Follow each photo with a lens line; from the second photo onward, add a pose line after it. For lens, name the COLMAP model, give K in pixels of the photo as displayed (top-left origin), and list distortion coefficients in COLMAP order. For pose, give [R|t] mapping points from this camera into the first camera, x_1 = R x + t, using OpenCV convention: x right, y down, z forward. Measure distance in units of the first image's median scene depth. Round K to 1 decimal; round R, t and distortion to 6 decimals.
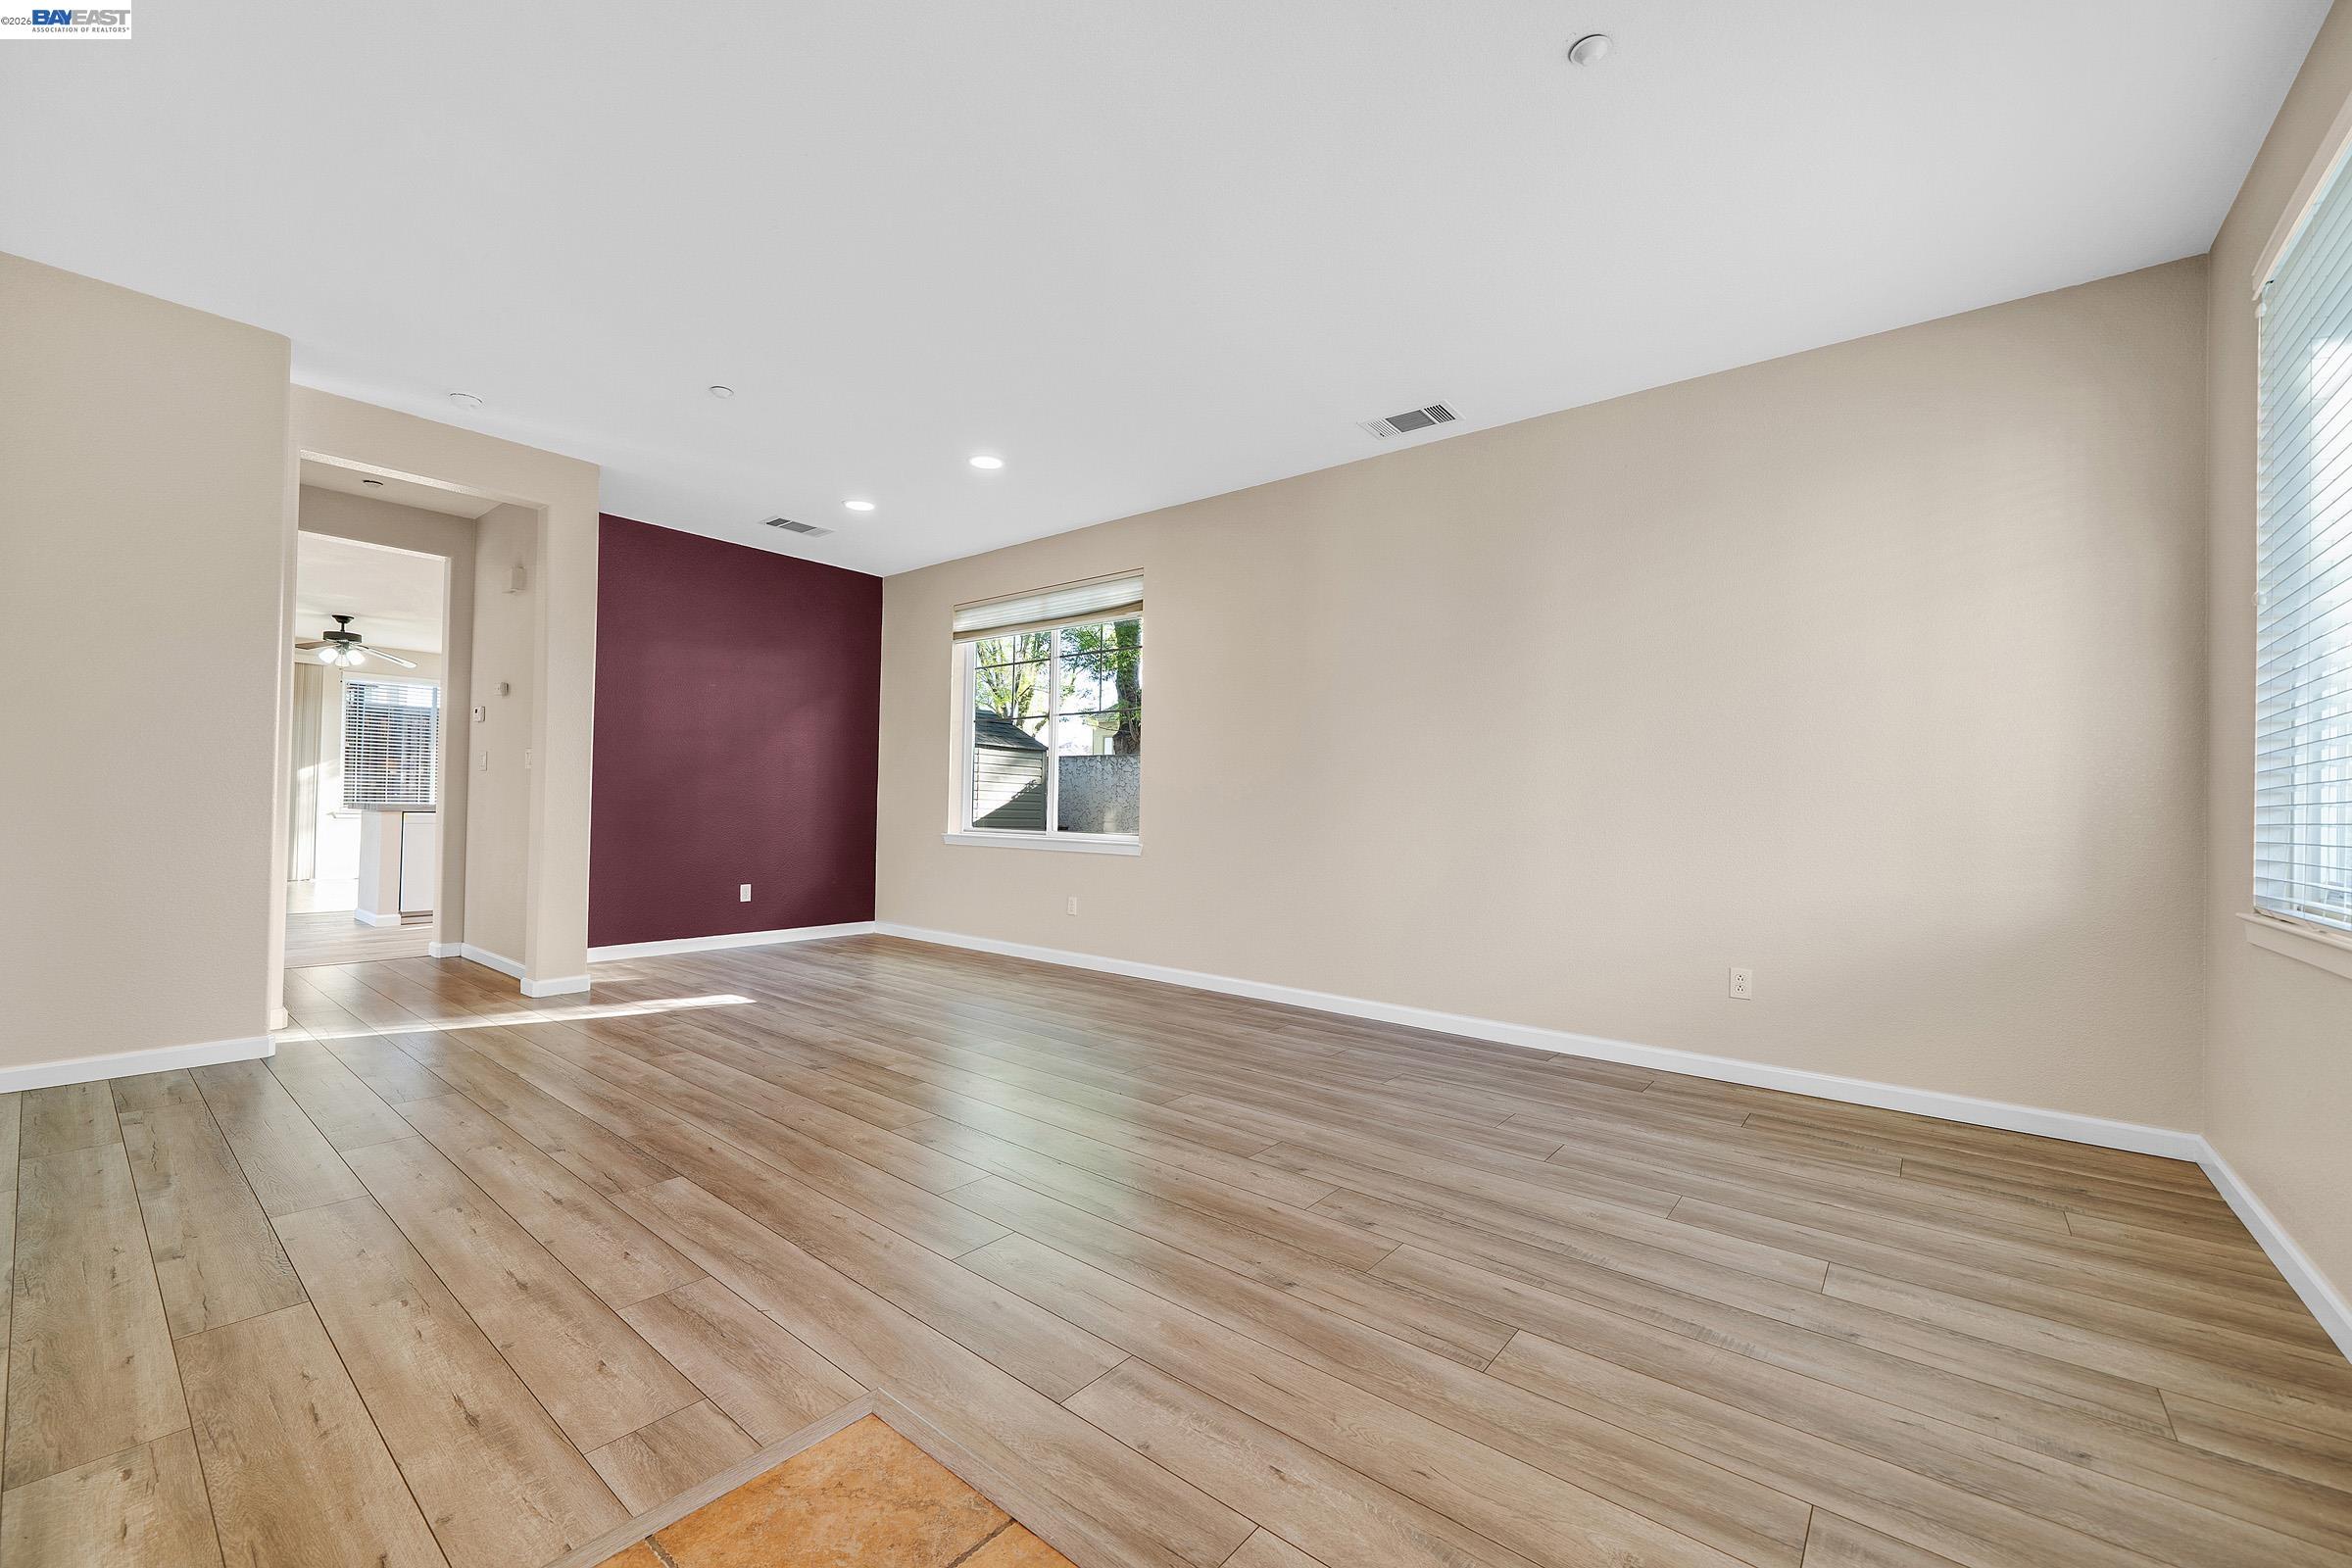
lens RADIAL K [[956.3, 0, 1151.8], [0, 956.3, 777.8], [0, 0, 1]] dist [0.000812, 0.000303]
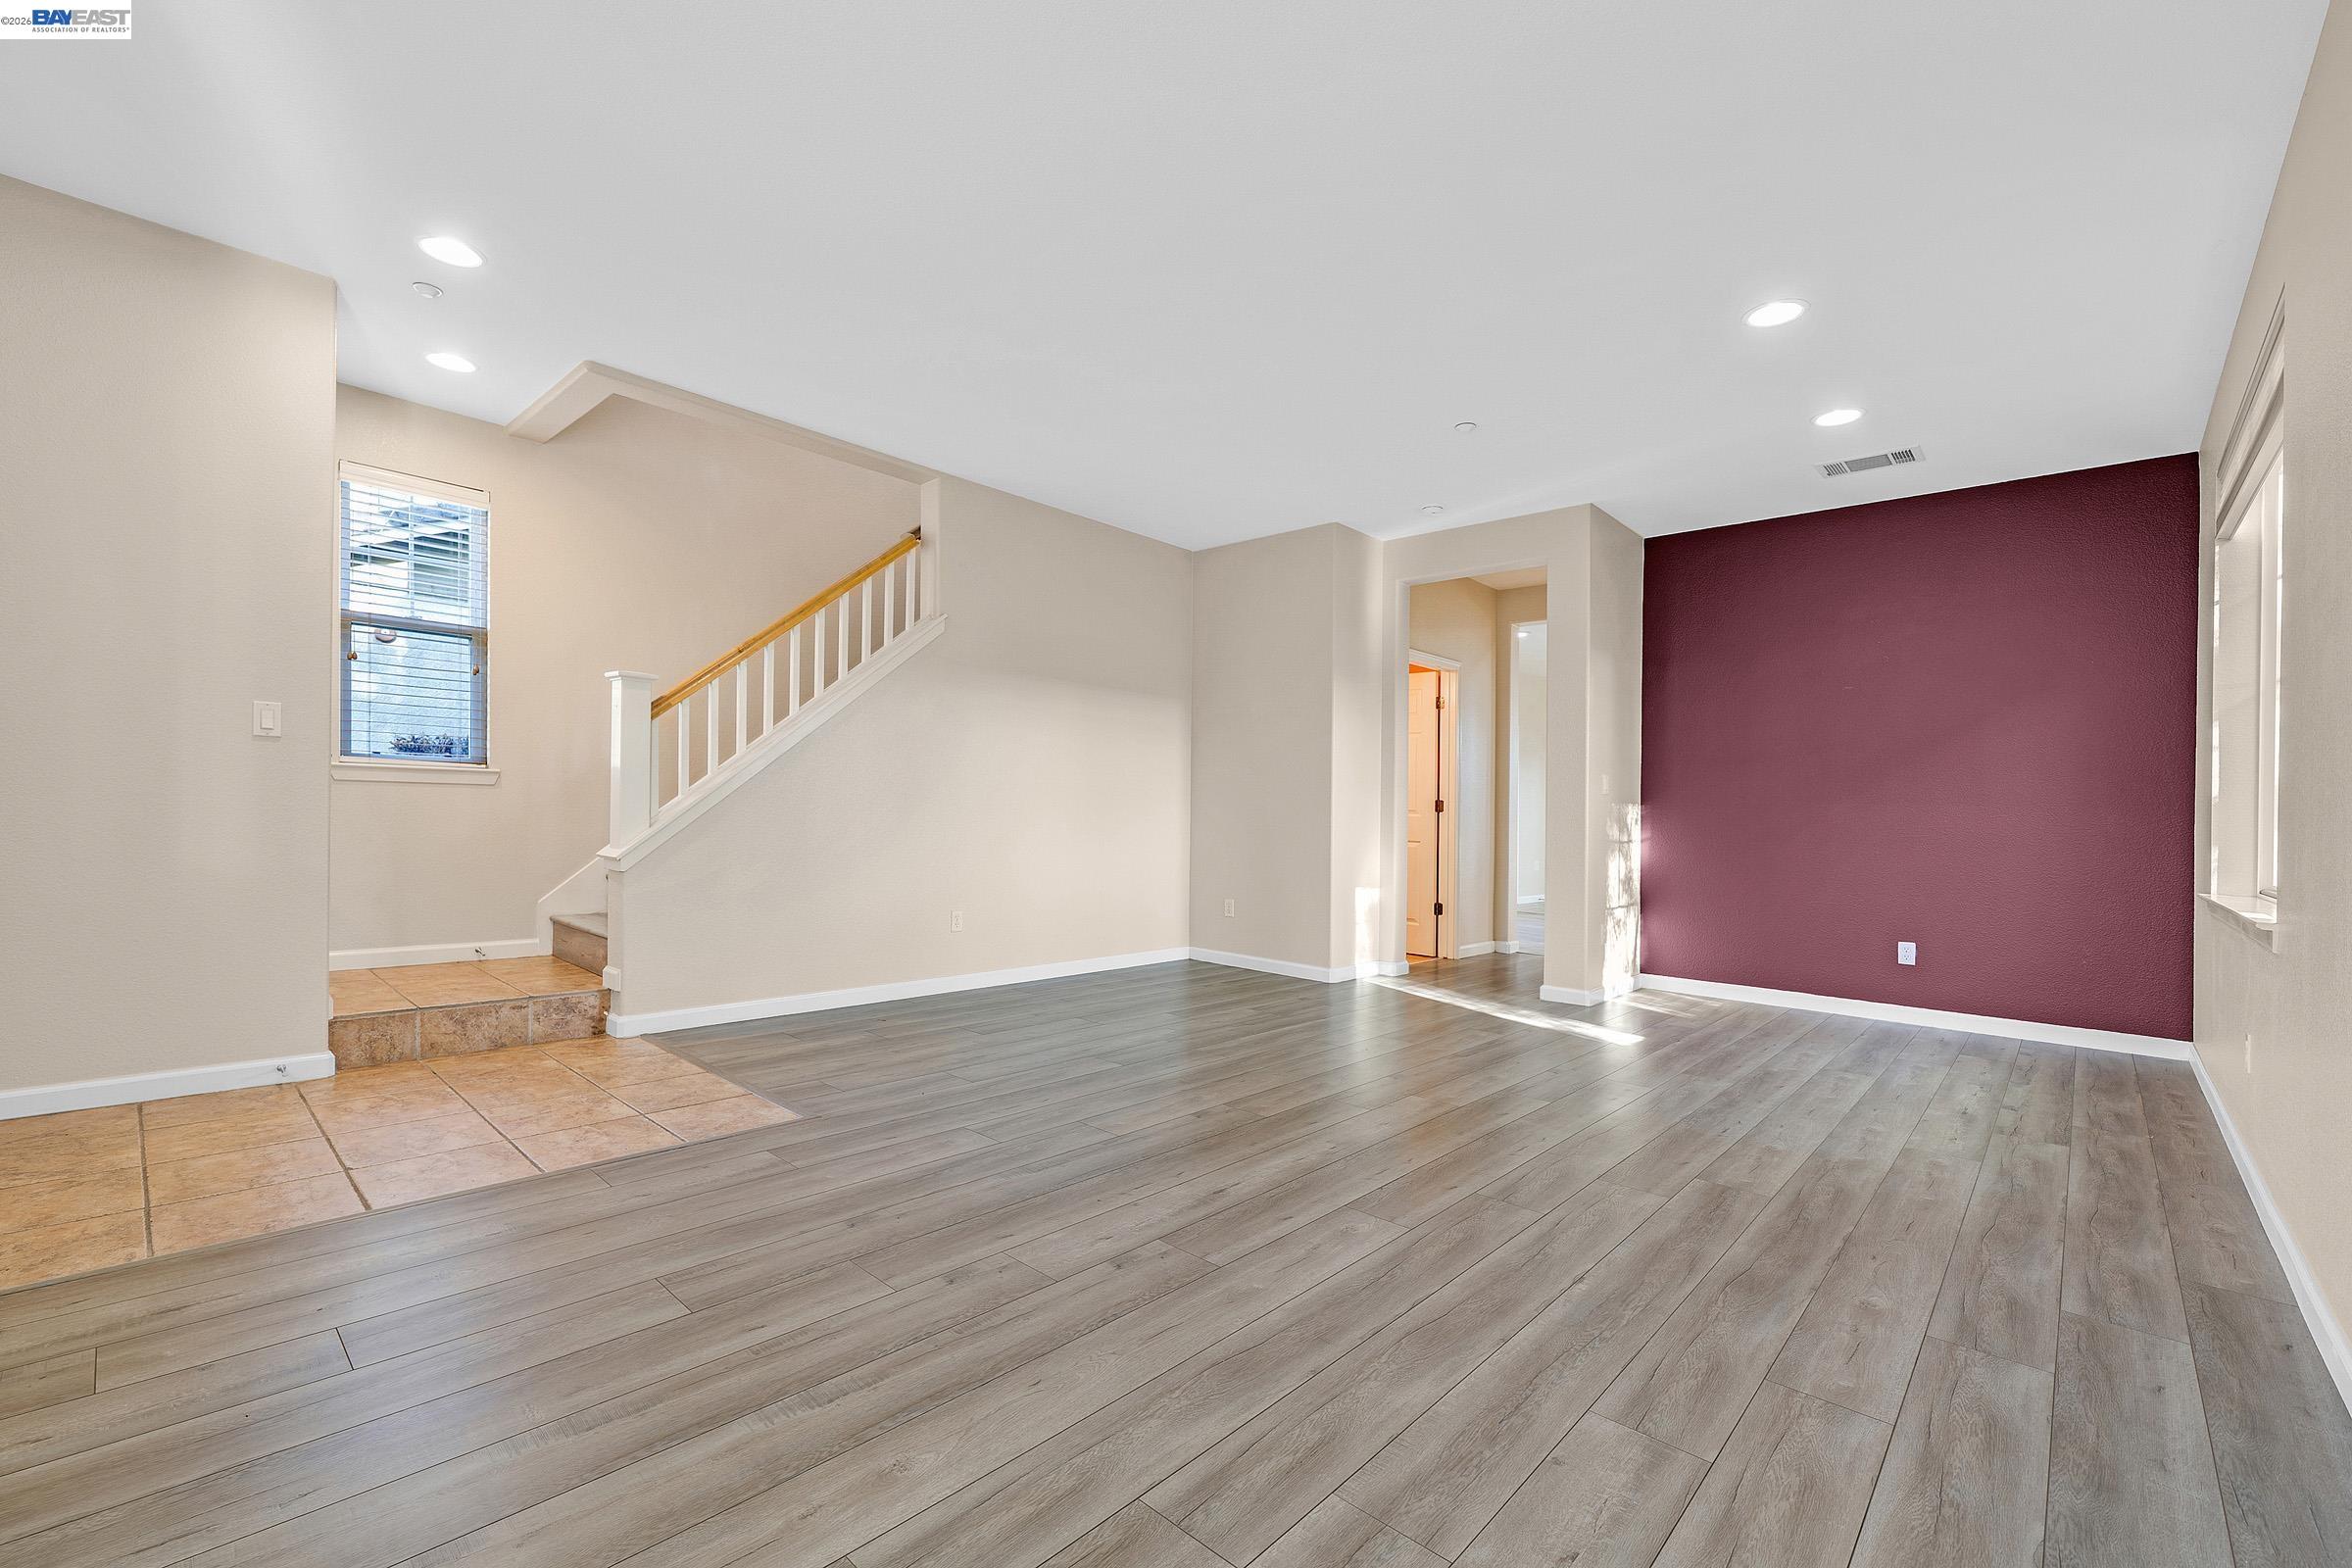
lens RADIAL K [[956.3, 0, 1131.3], [0, 956.3, 811.1], [0, 0, 1]] dist [0.000812, 0.000303]
pose [[-0.065166, -0.019486, -0.997684, 0.884854], [0.001660, 0.999806, -0.019636, 0.046380], [0.997873, -0.002936, -0.065121, 0.989953]]
